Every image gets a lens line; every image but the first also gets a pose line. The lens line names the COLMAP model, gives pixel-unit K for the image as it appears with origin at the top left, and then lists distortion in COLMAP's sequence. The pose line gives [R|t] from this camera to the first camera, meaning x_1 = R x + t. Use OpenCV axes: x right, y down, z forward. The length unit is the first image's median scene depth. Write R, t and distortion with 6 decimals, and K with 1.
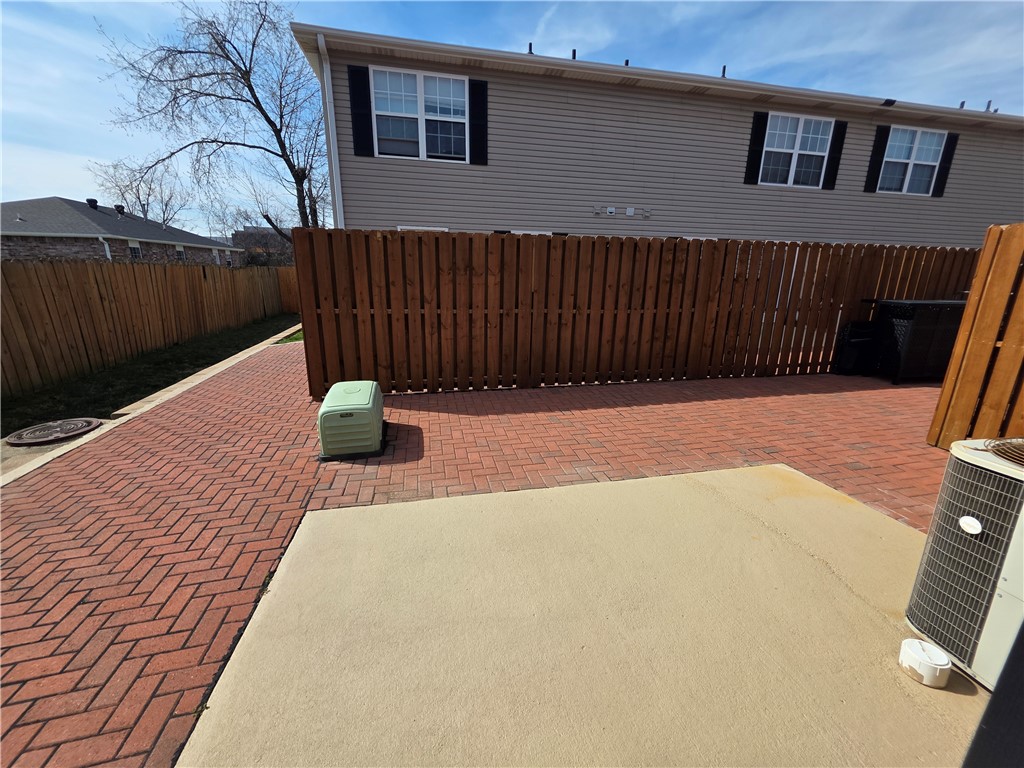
lens RADIAL K [[414.0, 0, 513.4], [0, 414.0, 381.1], [0, 0, 1]] dist [0.004066, -0.000974]
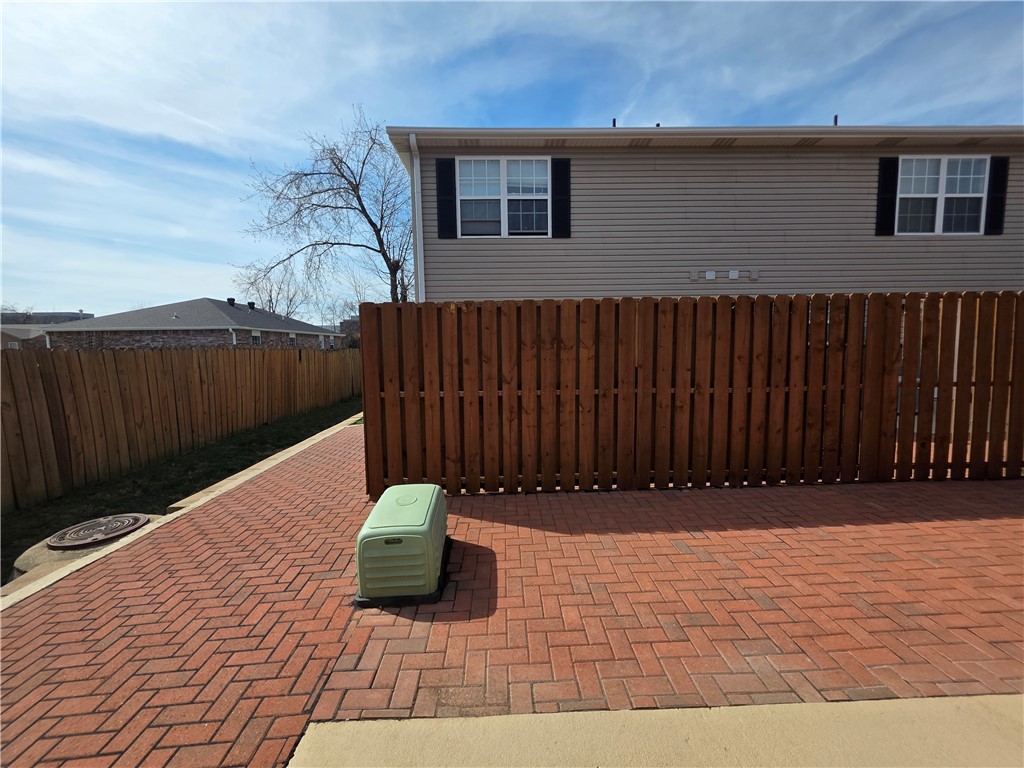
lens RADIAL K [[414.0, 0, 513.2], [0, 414.0, 385.3], [0, 0, 1]] dist [0.004066, -0.000974]
pose [[0.983062, -0.013925, -0.182746, -0.036644], [-0.016874, 0.985997, -0.165907, -0.040503], [0.182497, 0.166181, 0.969061, 0.172903]]
